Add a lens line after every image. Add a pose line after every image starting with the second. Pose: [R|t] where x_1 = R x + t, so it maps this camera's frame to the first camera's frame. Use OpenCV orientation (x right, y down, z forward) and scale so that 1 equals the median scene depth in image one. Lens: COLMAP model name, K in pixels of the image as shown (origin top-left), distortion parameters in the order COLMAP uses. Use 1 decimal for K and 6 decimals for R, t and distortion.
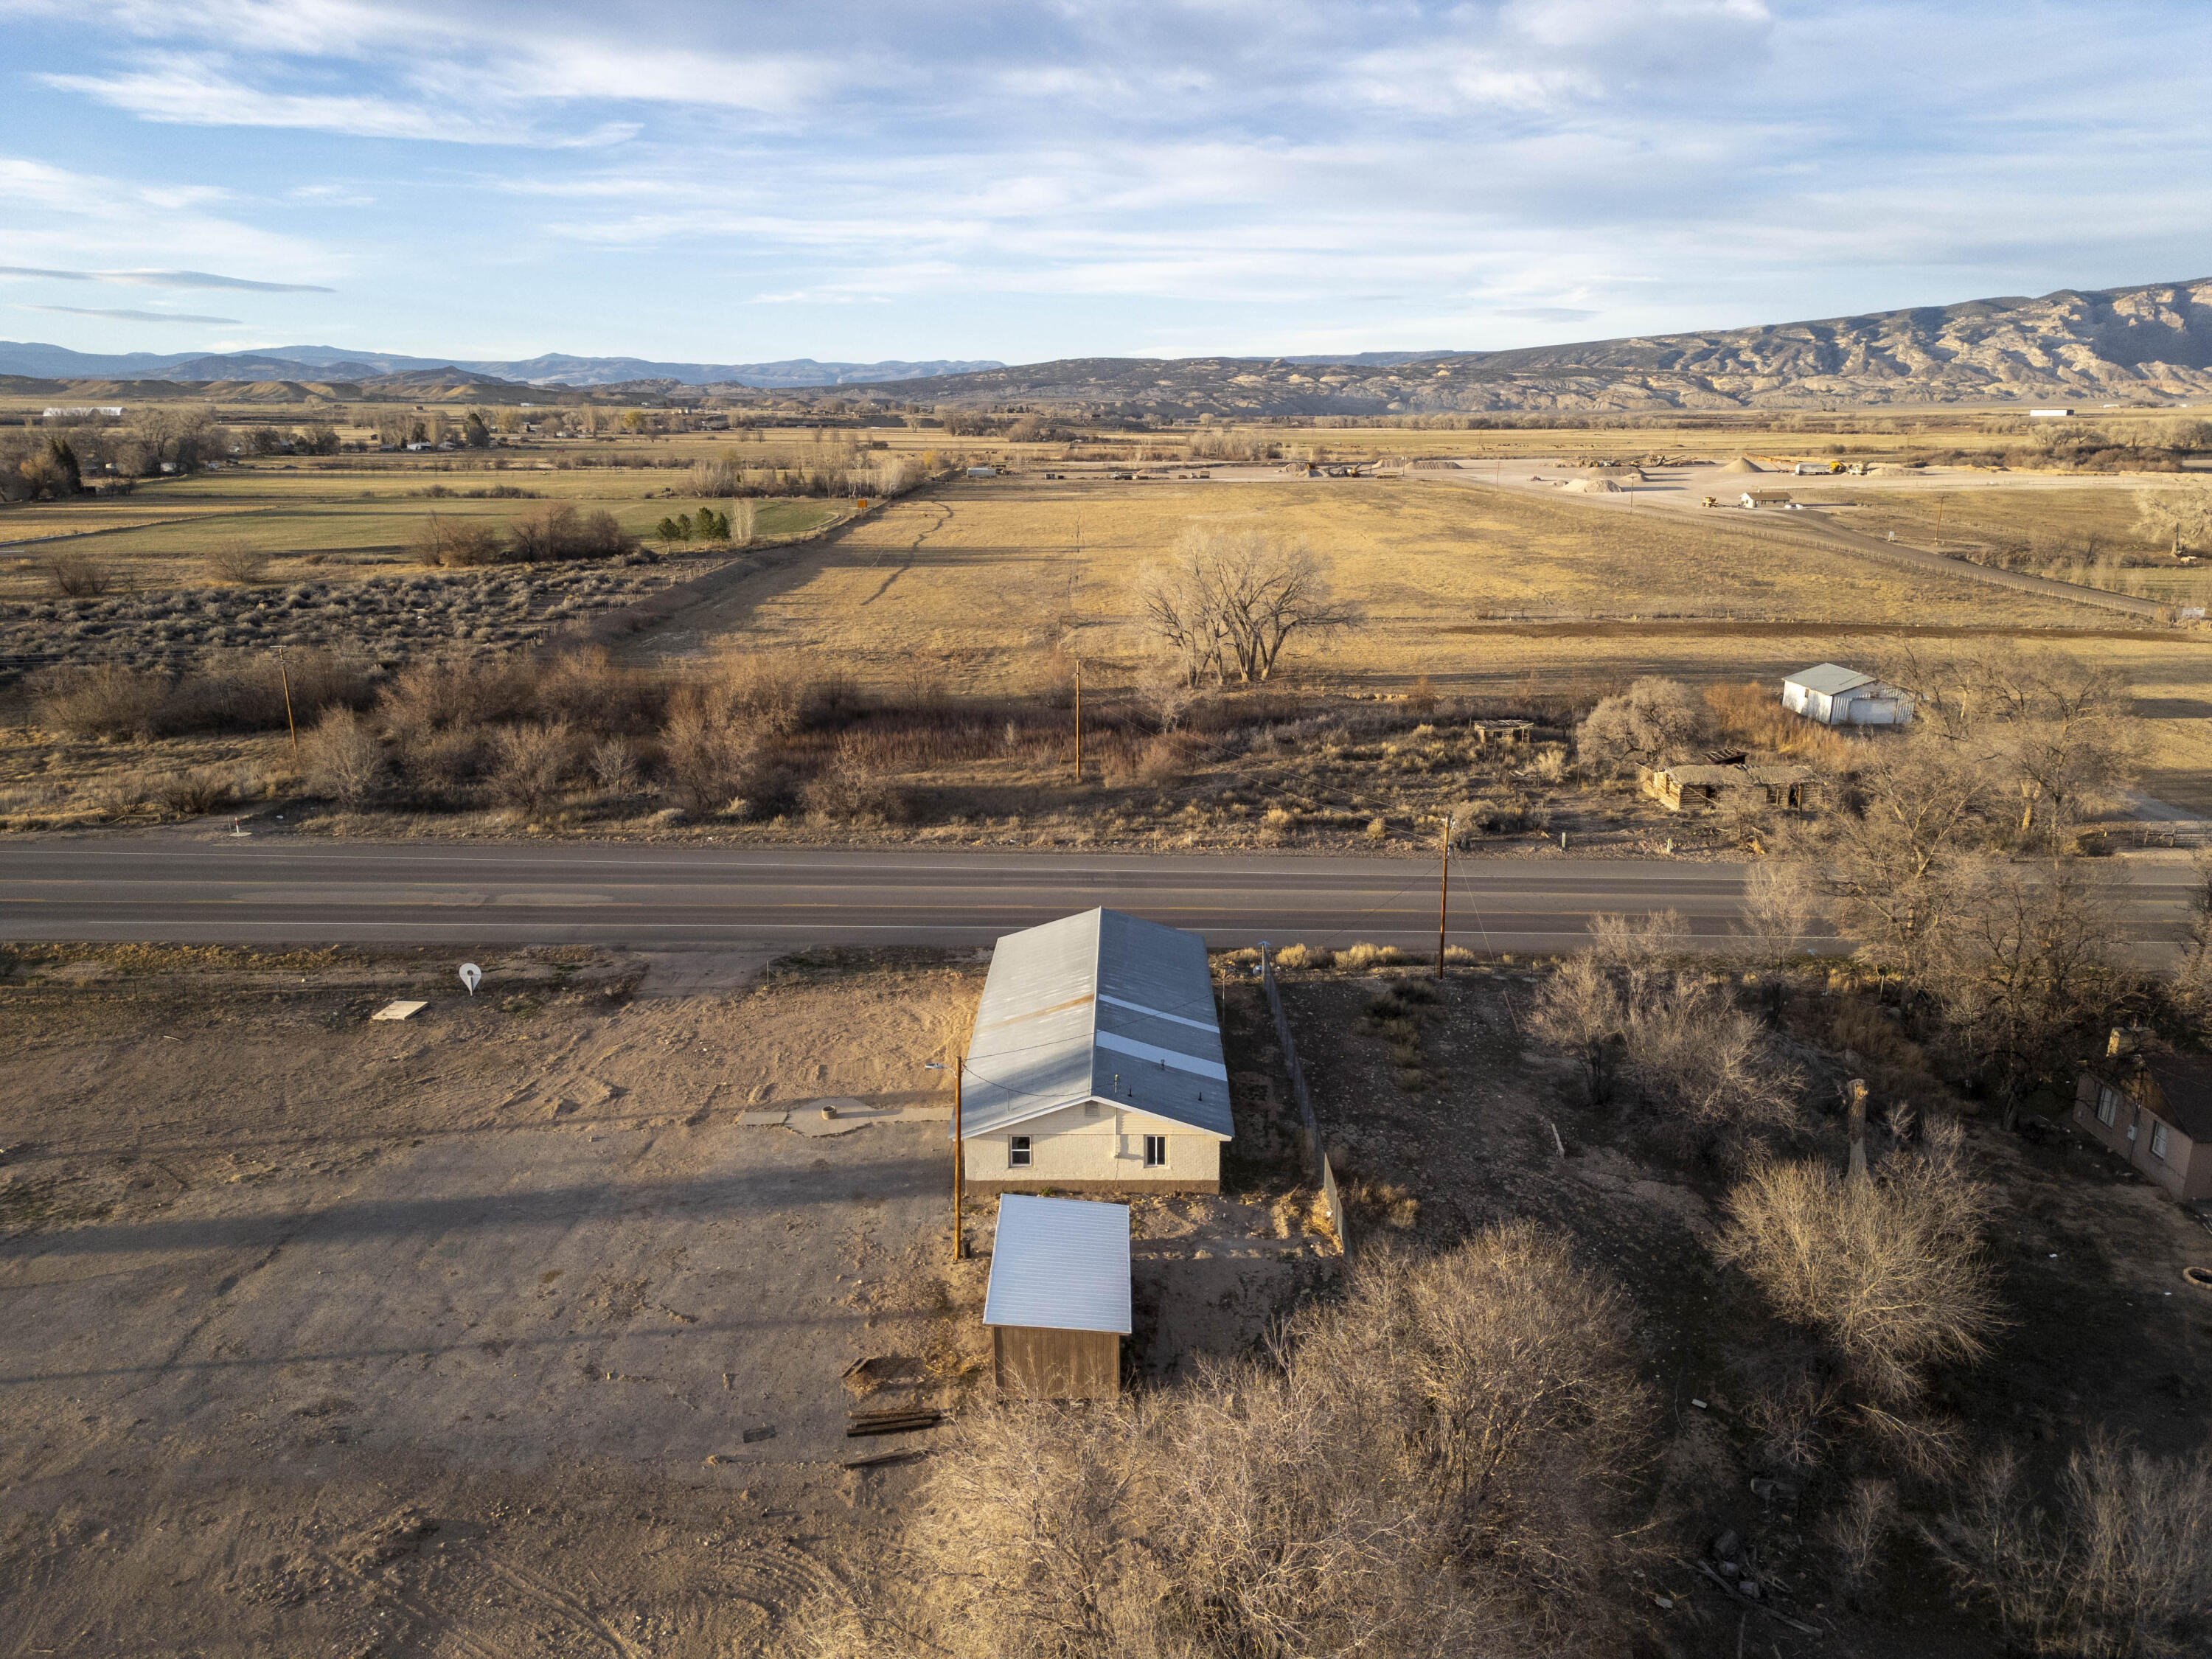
lens RADIAL K [[1543.9, 0, 1109.7], [0, 1543.9, 831.3], [0, 0, 1]] dist [0.074361, -0.071792]
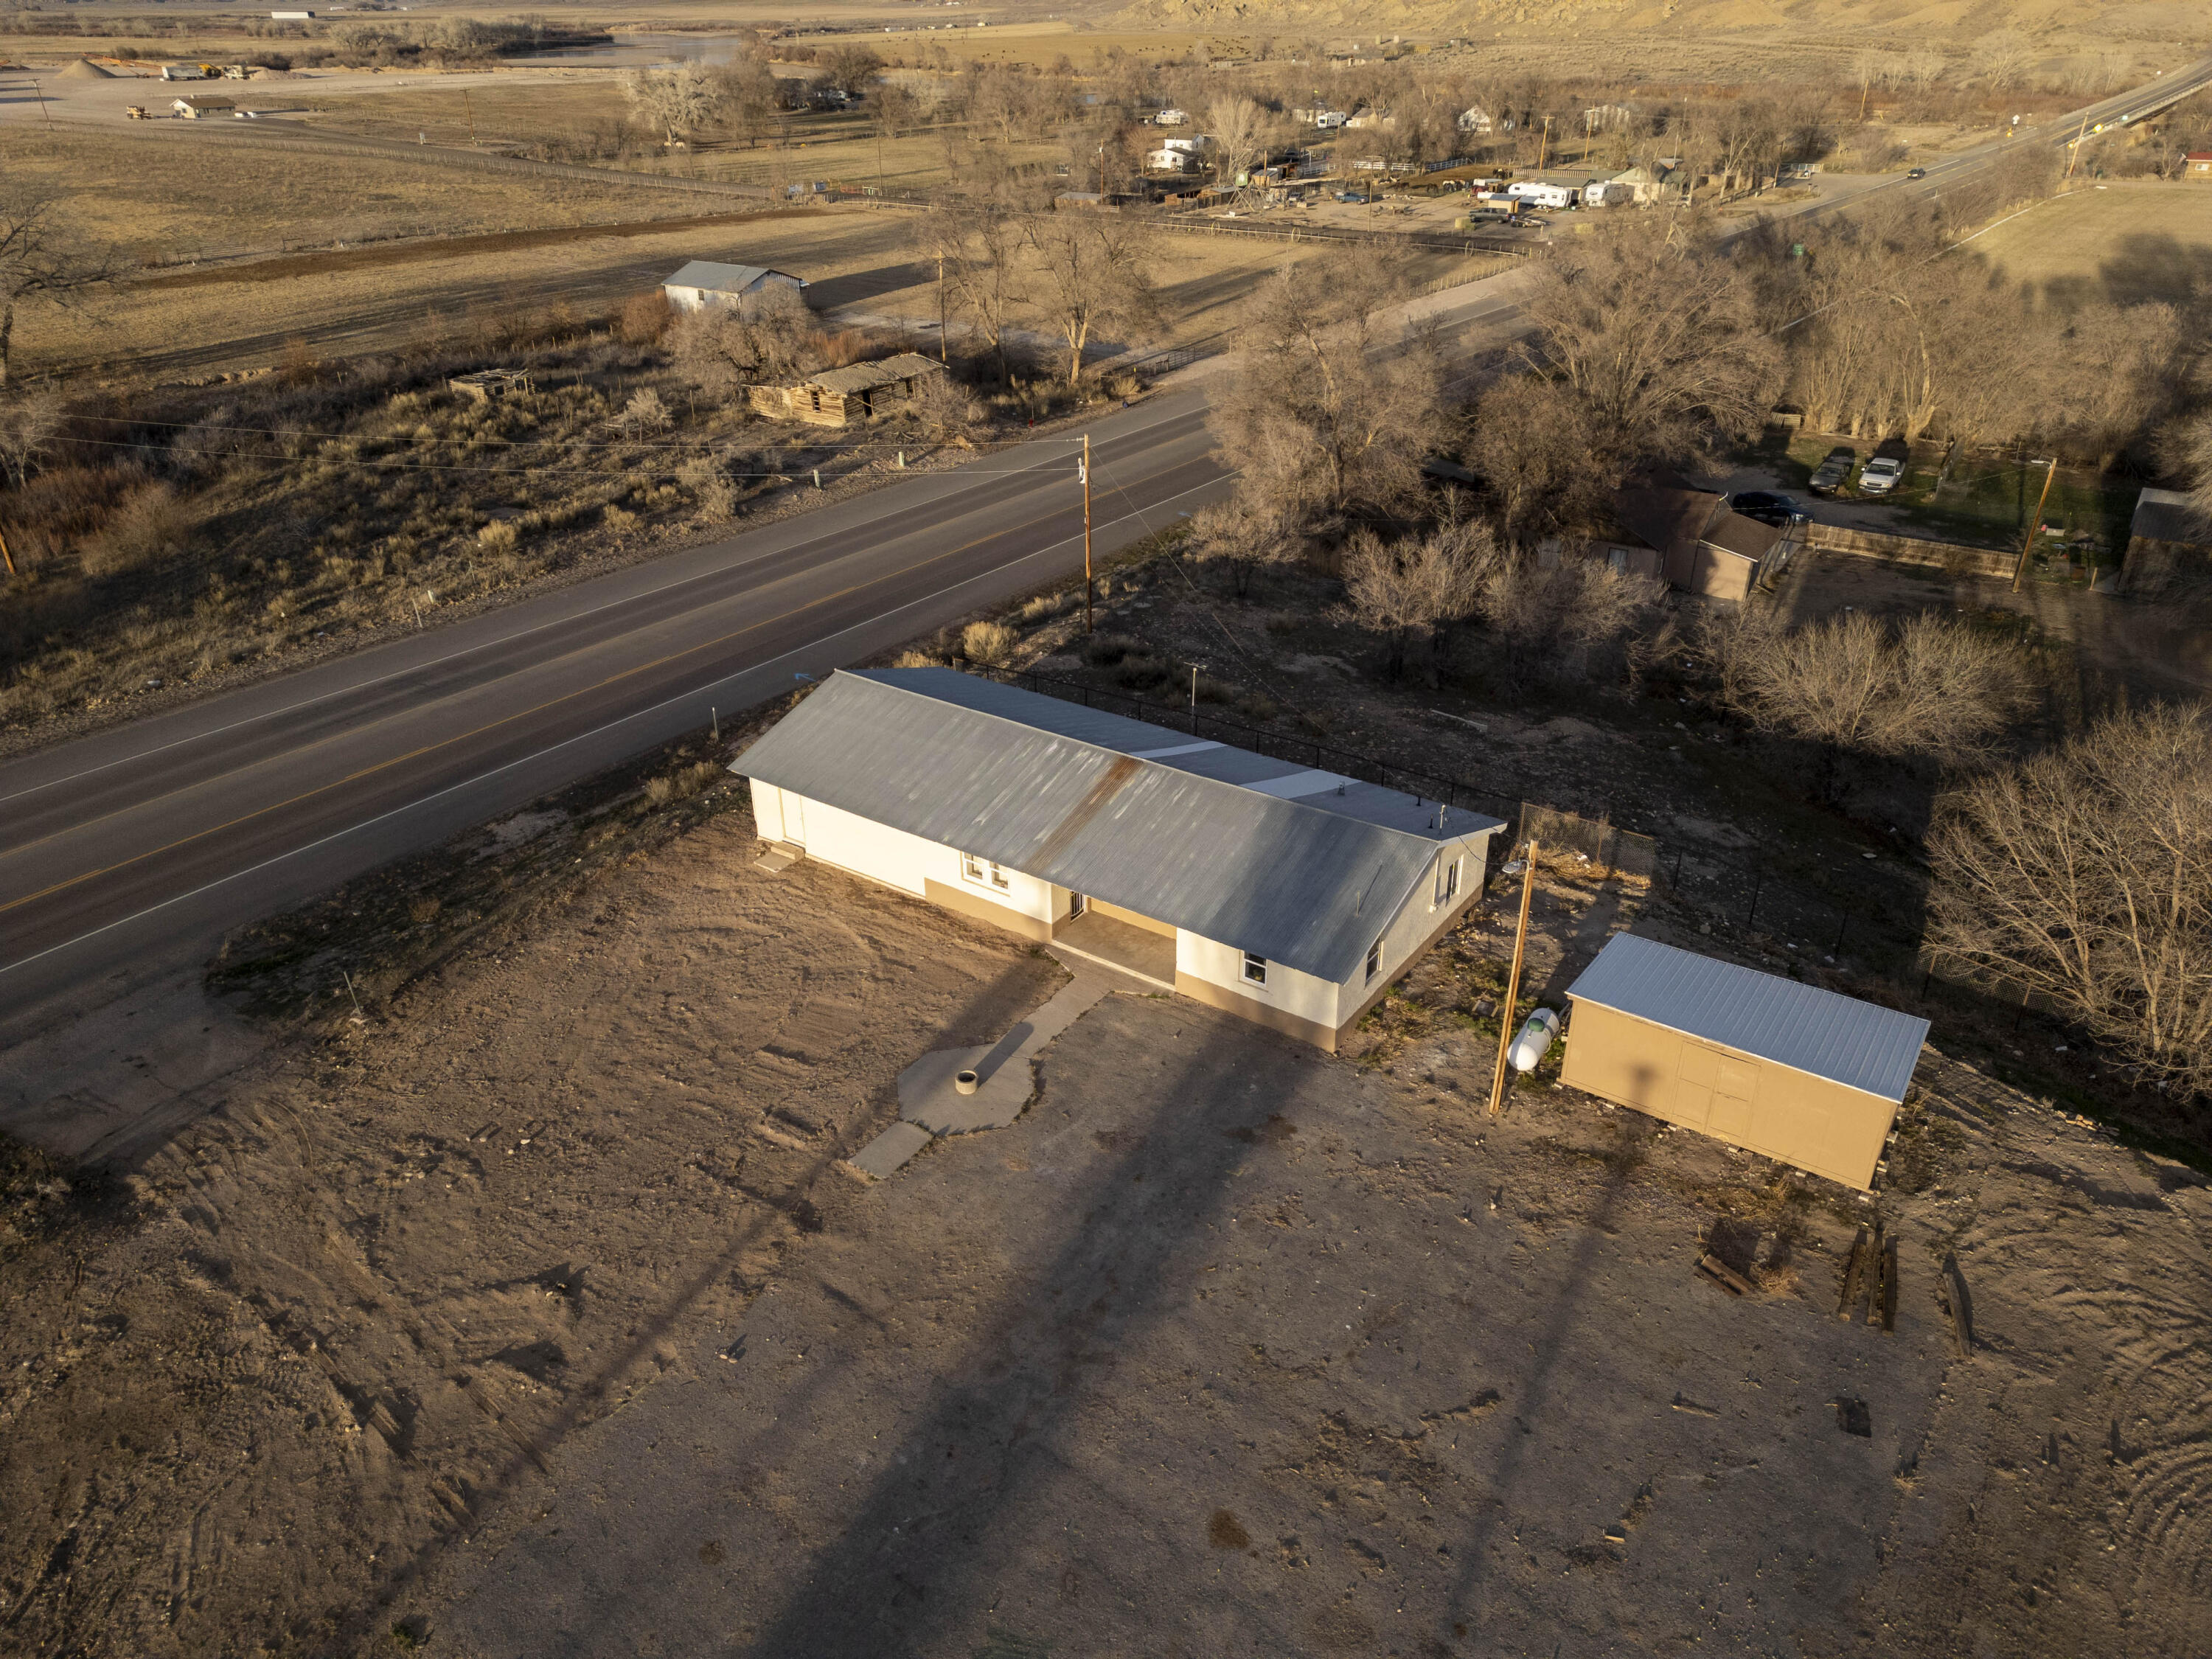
lens RADIAL K [[1543.9, 0, 1109.7], [0, 1543.9, 831.3], [0, 0, 1]] dist [0.074361, -0.071792]
pose [[0.564593, -0.386553, 0.729254, -0.315053], [0.221098, 0.922090, 0.317593, -0.050730], [-0.795205, -0.018074, 0.606071, 0.336365]]
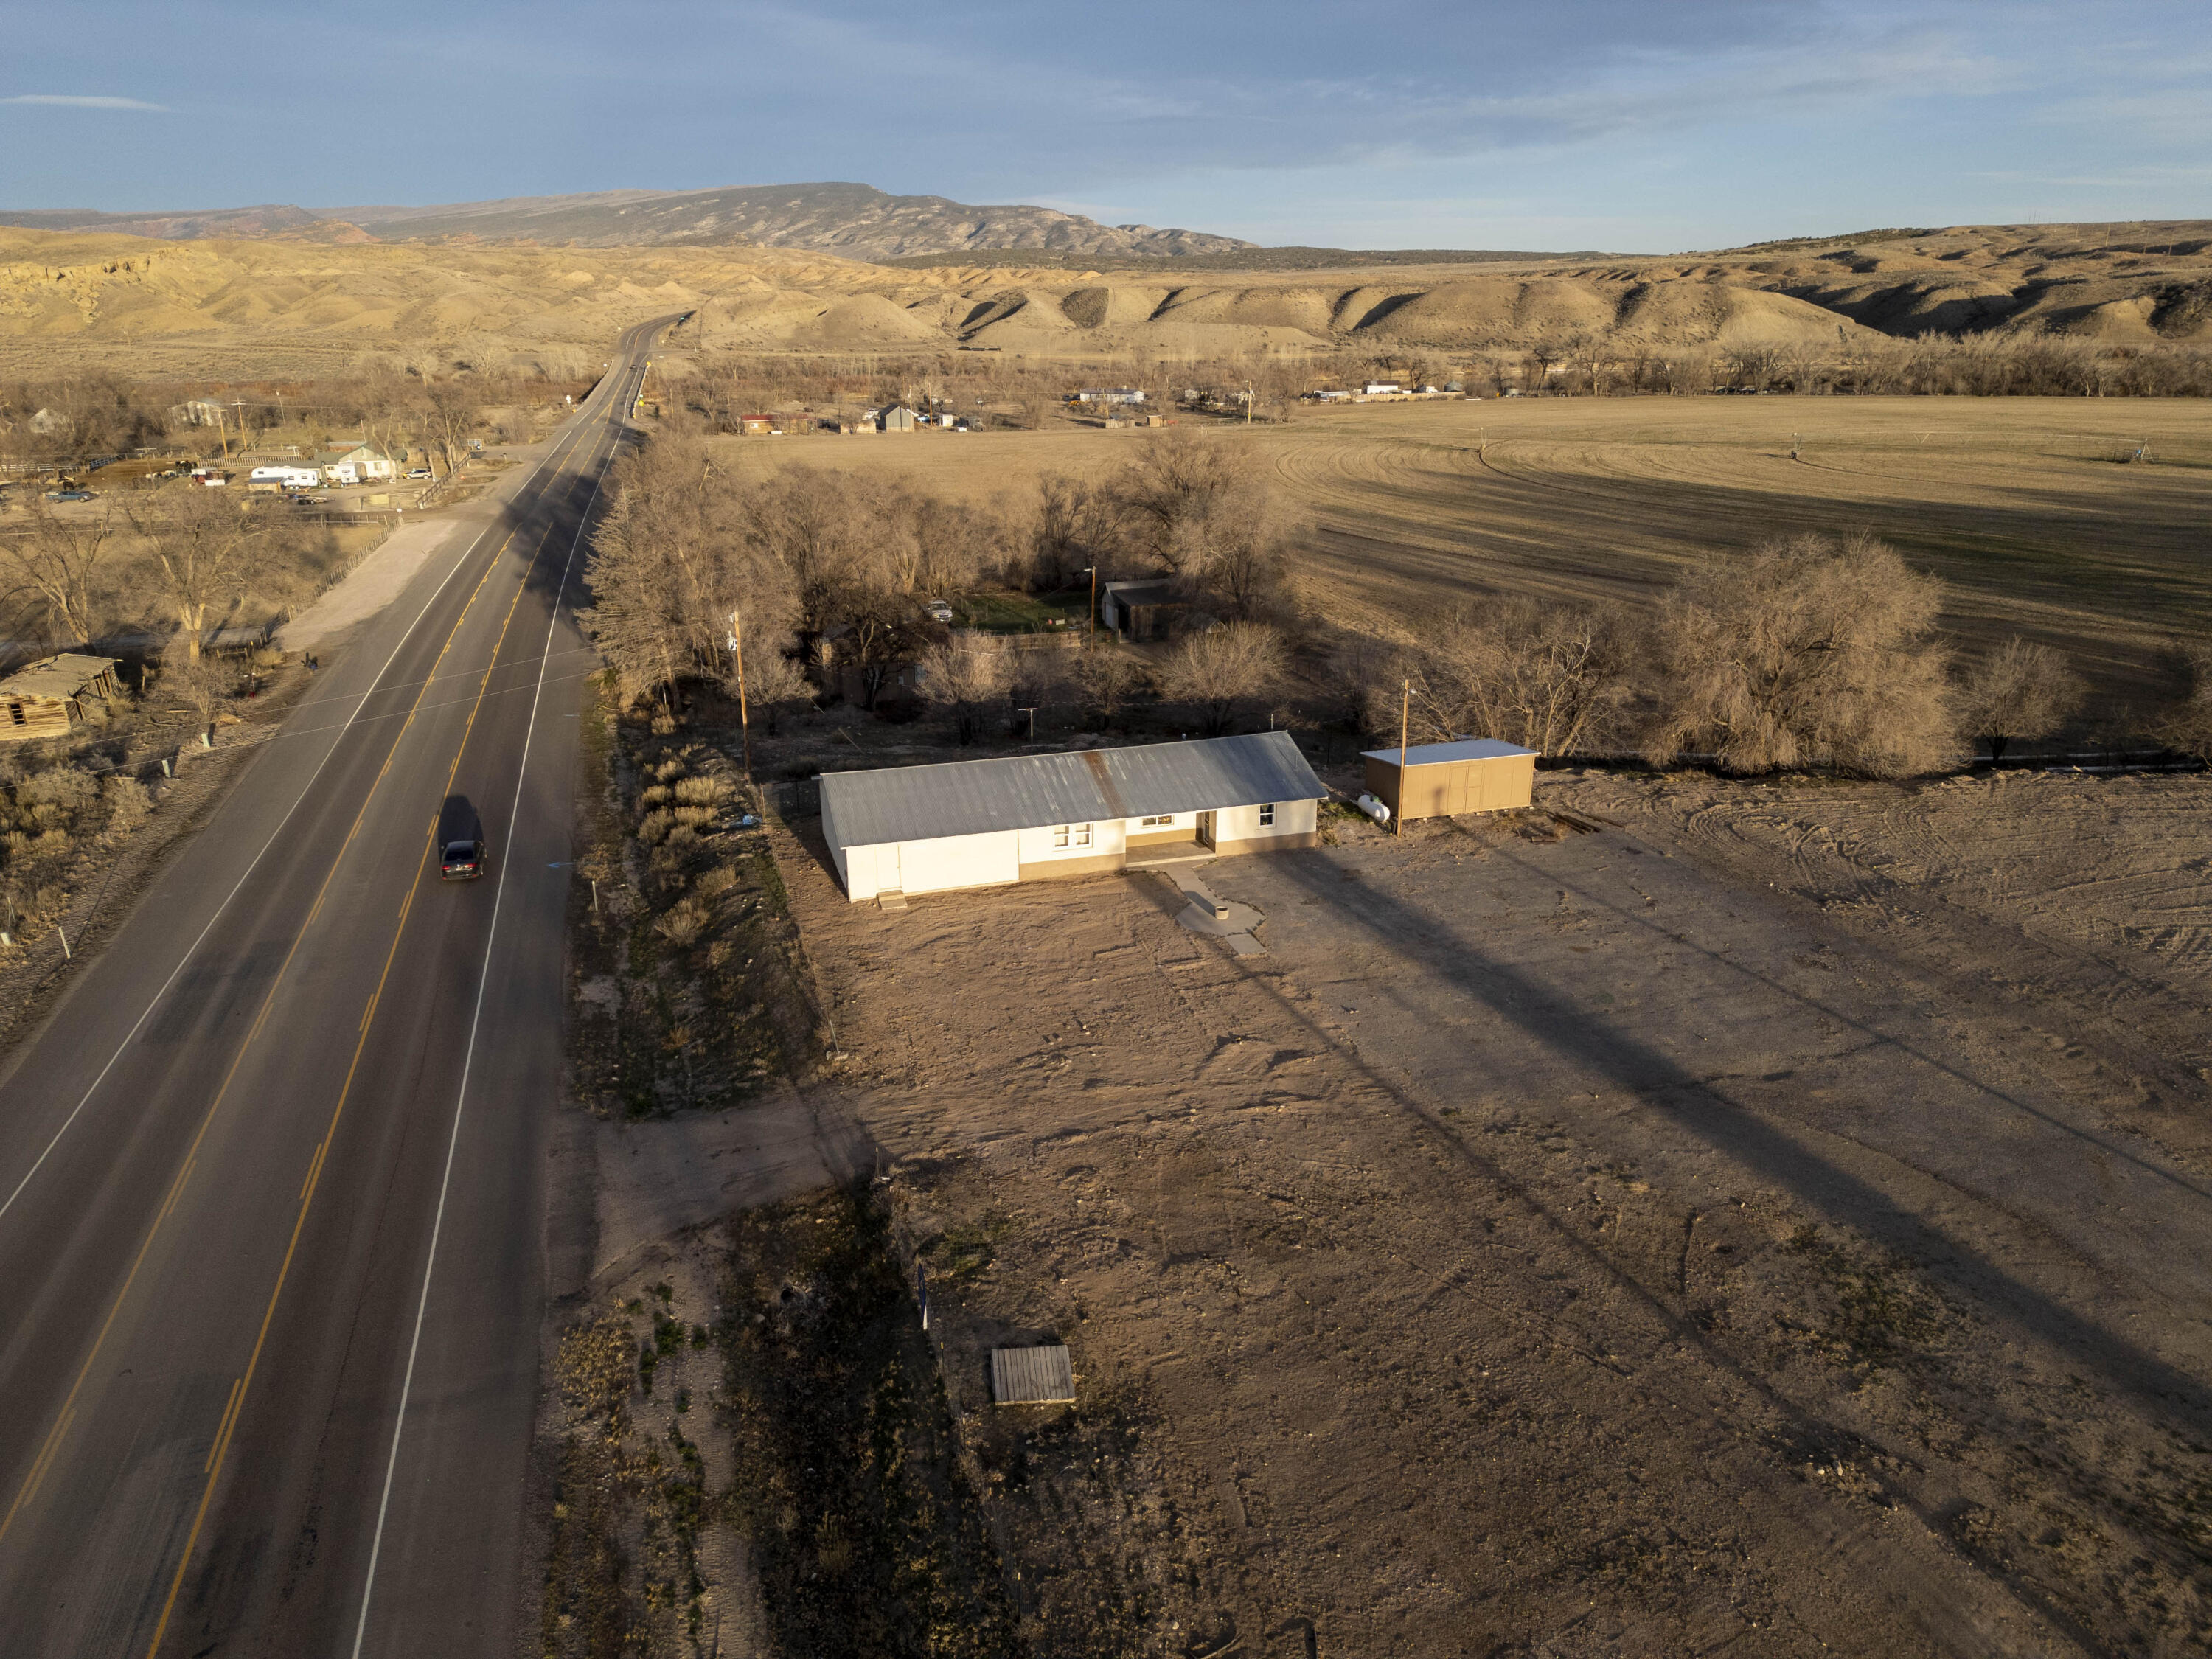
lens RADIAL K [[1543.9, 0, 1109.7], [0, 1543.9, 831.3], [0, 0, 1]] dist [0.074361, -0.071792]
pose [[-0.300192, -0.303393, 0.904343, -0.587167], [0.260268, 0.886044, 0.383649, -0.147674], [-0.917685, 0.350540, -0.187020, 0.701064]]
